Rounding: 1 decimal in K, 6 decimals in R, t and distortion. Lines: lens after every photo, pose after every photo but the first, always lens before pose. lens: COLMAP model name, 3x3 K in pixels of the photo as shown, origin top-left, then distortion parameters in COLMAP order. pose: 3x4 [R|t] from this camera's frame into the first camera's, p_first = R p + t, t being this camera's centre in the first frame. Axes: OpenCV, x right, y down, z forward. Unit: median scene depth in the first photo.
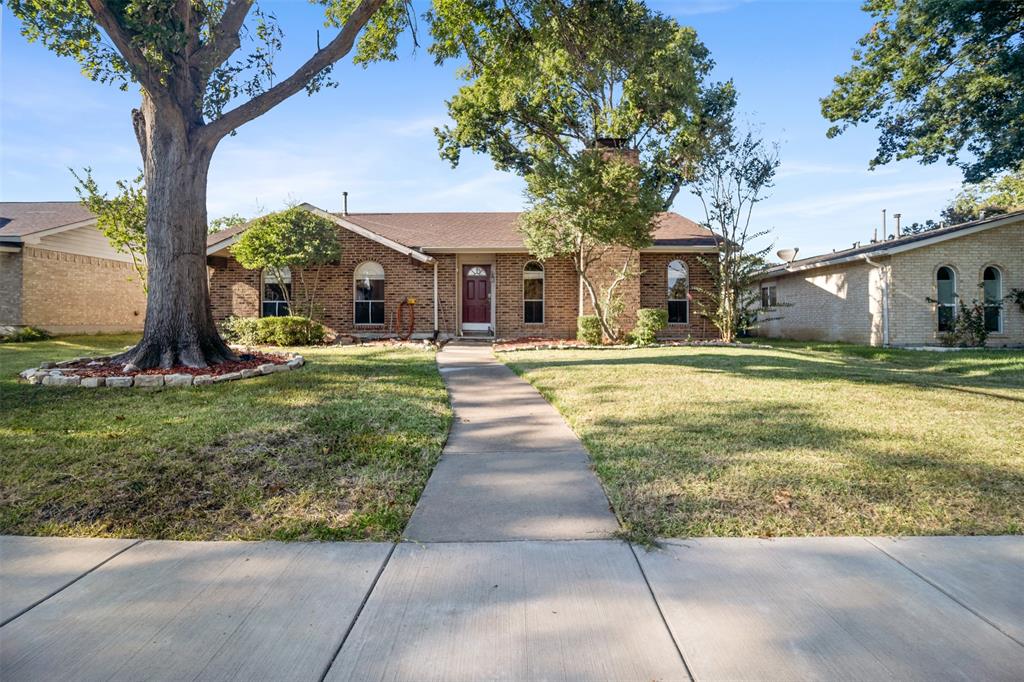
lens RADIAL K [[472.2, 0, 511.0], [0, 472.2, 331.8], [0, 0, 1]] dist [0.004990, -0.003310]
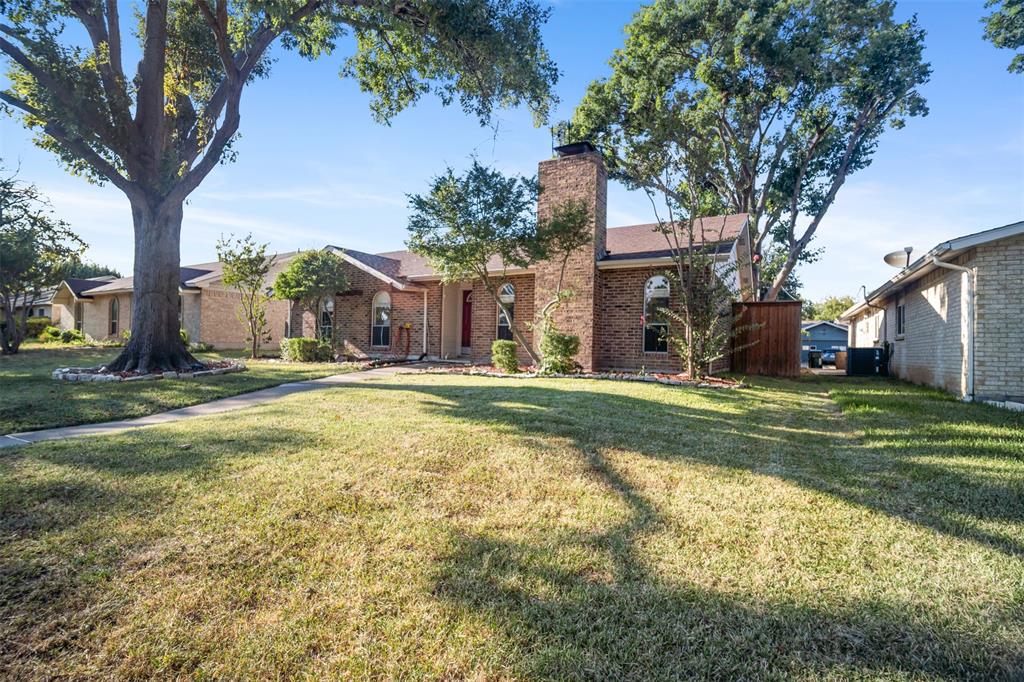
lens RADIAL K [[472.2, 0, 505.3], [0, 472.2, 346.2], [0, 0, 1]] dist [0.004990, -0.003310]
pose [[0.873236, 0.019954, -0.486889, 0.515307], [-0.030909, 0.999417, -0.014475, -0.008247], [0.486316, 0.027690, 0.873344, 0.151462]]
